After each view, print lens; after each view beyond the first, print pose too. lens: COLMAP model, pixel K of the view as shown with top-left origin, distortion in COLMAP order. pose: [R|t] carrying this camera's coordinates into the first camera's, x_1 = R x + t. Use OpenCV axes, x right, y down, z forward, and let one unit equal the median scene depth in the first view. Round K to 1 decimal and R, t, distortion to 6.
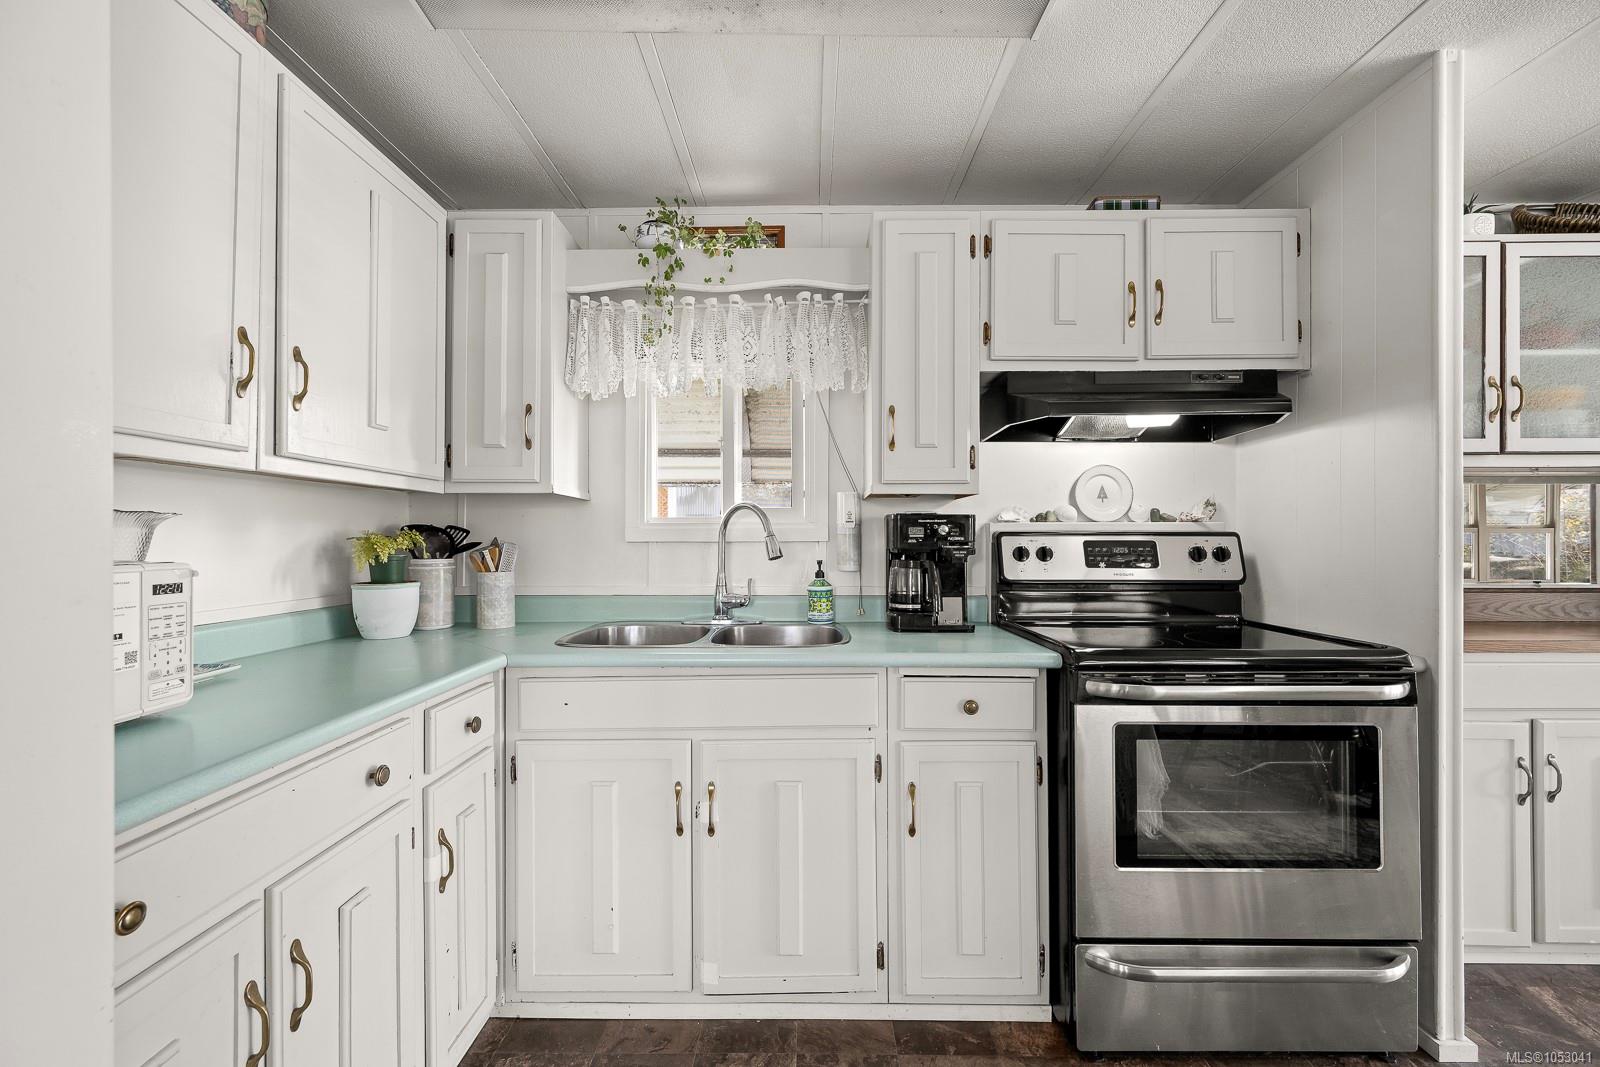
lens RADIAL K [[641.8, 0, 808.8], [0, 641.8, 535.4], [0, 0, 1]] dist [-0.000046, -0.000027]
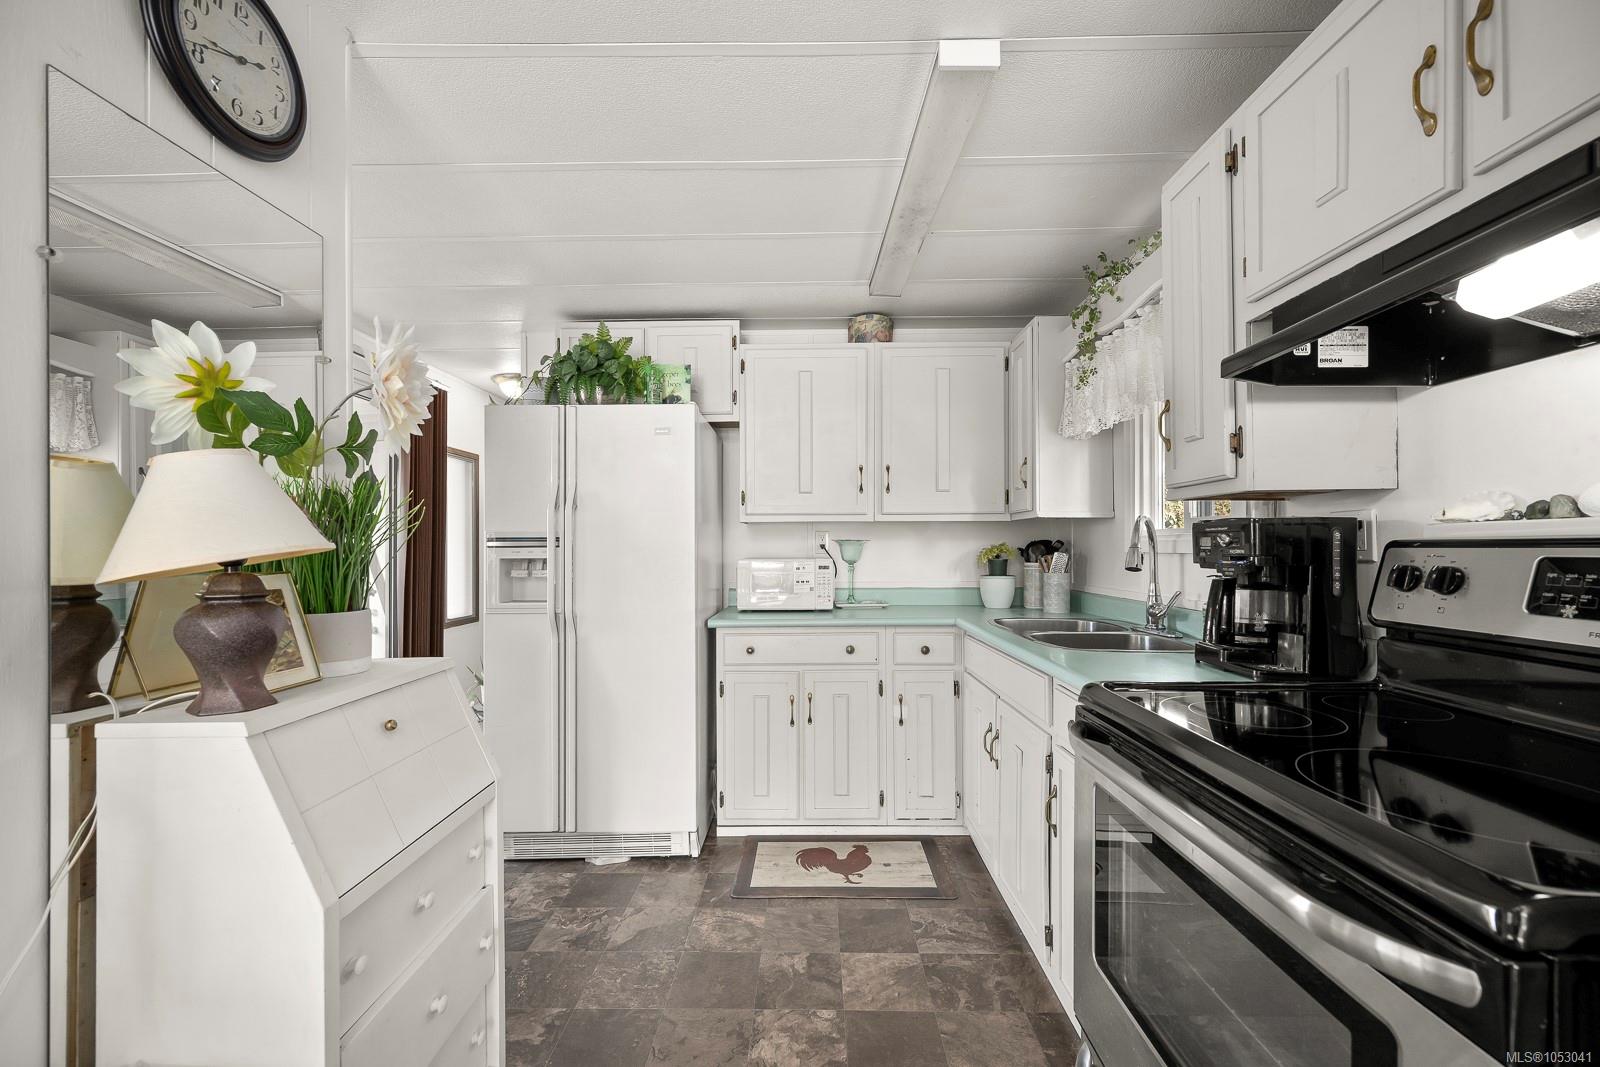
lens RADIAL K [[641.8, 0, 806.9], [0, 641.8, 543.9], [0, 0, 1]] dist [-0.000046, -0.000027]
pose [[-0.010760, -0.005128, -0.999929, 0.921751], [0.008489, 0.999950, -0.005219, -0.003955], [0.999906, -0.008545, -0.010716, 0.465055]]
